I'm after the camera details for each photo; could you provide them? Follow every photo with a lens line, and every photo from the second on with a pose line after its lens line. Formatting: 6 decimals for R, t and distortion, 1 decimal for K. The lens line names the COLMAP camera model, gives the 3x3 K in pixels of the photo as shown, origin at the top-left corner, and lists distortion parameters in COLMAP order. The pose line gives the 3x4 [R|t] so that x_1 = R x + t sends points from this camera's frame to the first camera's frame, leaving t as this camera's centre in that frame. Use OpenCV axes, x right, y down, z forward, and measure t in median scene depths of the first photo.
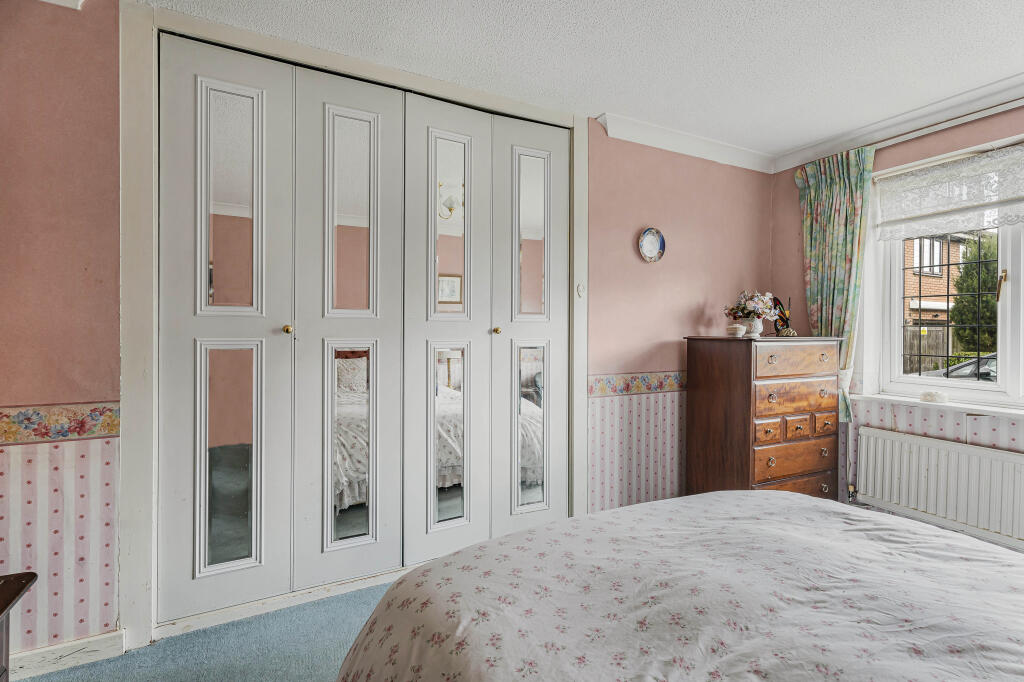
lens RADIAL K [[465.8, 0, 513.5], [0, 465.8, 330.3], [0, 0, 1]] dist [0.001834, -0.000582]
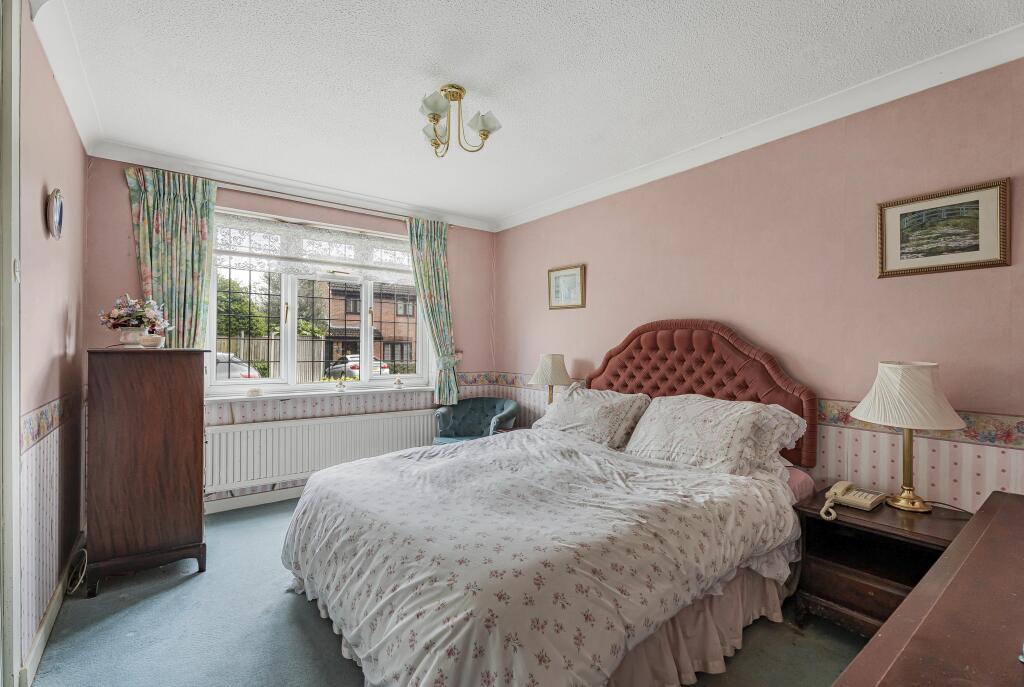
lens RADIAL K [[465.8, 0, 513.7], [0, 465.8, 350.4], [0, 0, 1]] dist [0.001834, -0.000582]
pose [[-0.181828, -0.013513, 0.983237, -0.526997], [-0.004841, 0.999906, 0.012846, 0.002495], [-0.983318, -0.002424, -0.181876, 0.501578]]
